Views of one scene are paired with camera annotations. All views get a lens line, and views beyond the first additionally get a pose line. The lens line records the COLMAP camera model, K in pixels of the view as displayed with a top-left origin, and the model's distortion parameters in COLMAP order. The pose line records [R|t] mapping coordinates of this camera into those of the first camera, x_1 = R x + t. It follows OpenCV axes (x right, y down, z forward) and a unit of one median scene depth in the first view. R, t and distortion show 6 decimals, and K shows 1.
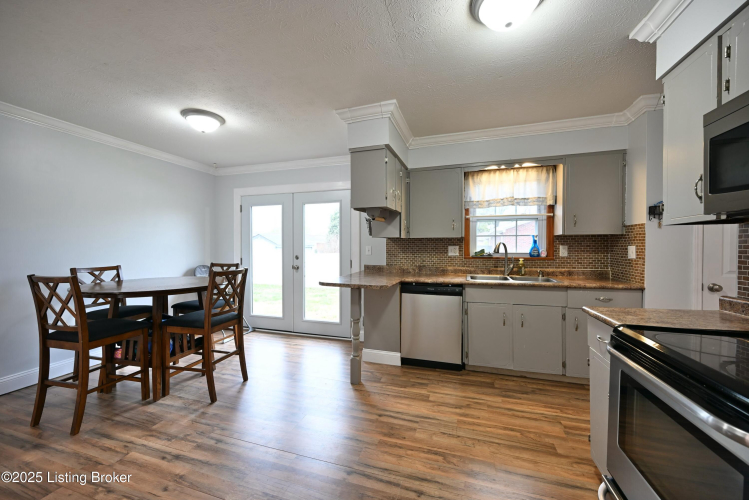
lens RADIAL K [[292.9, 0, 374.5], [0, 292.9, 250.0], [0, 0, 1]] dist [0.000204, 0.000014]
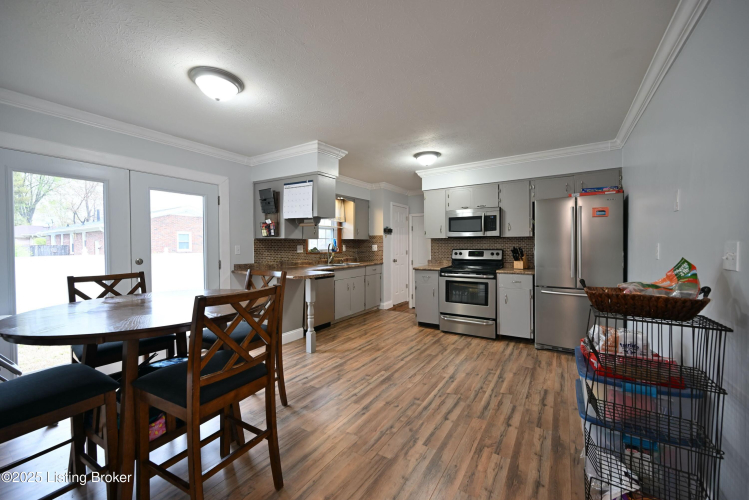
lens RADIAL K [[292.9, 0, 374.5], [0, 292.9, 250.0], [0, 0, 1]] dist [0.000204, 0.000014]
pose [[0.263961, -0.017673, 0.964371, -1.256703], [0.014275, 0.999794, 0.014415, -0.008244], [-0.964428, 0.009961, 0.264159, 0.402703]]
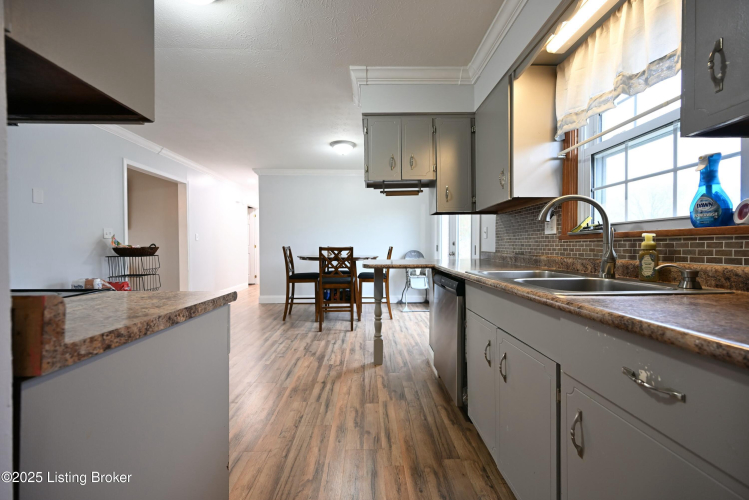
lens RADIAL K [[292.9, 0, 374.5], [0, 292.9, 250.0], [0, 0, 1]] dist [0.000204, 0.000014]
pose [[0.323798, 0.015452, -0.946000, 0.889236], [-0.012939, 0.999845, 0.011903, 0.060045], [0.946038, 0.008386, 0.323947, 0.686372]]
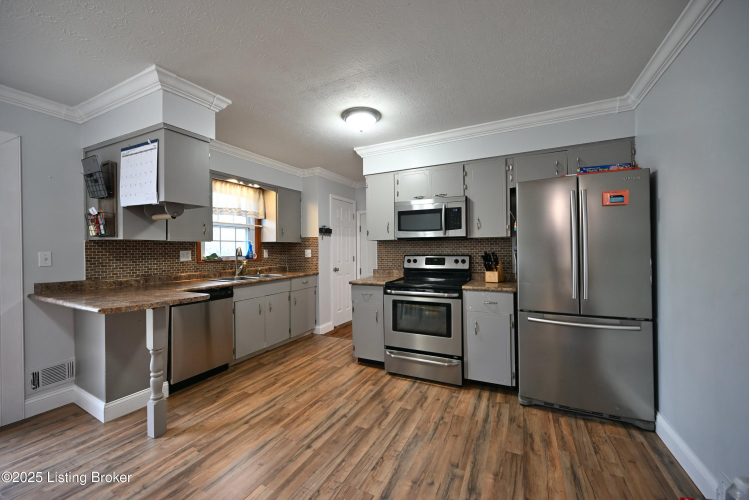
lens RADIAL K [[292.9, 0, 374.5], [0, 292.9, 250.0], [0, 0, 1]] dist [0.000204, 0.000014]
pose [[0.159565, -0.004214, 0.987178, -0.731437], [0.018550, 0.999827, 0.001269, -0.007180], [-0.987013, 0.018110, 0.159616, 0.338187]]
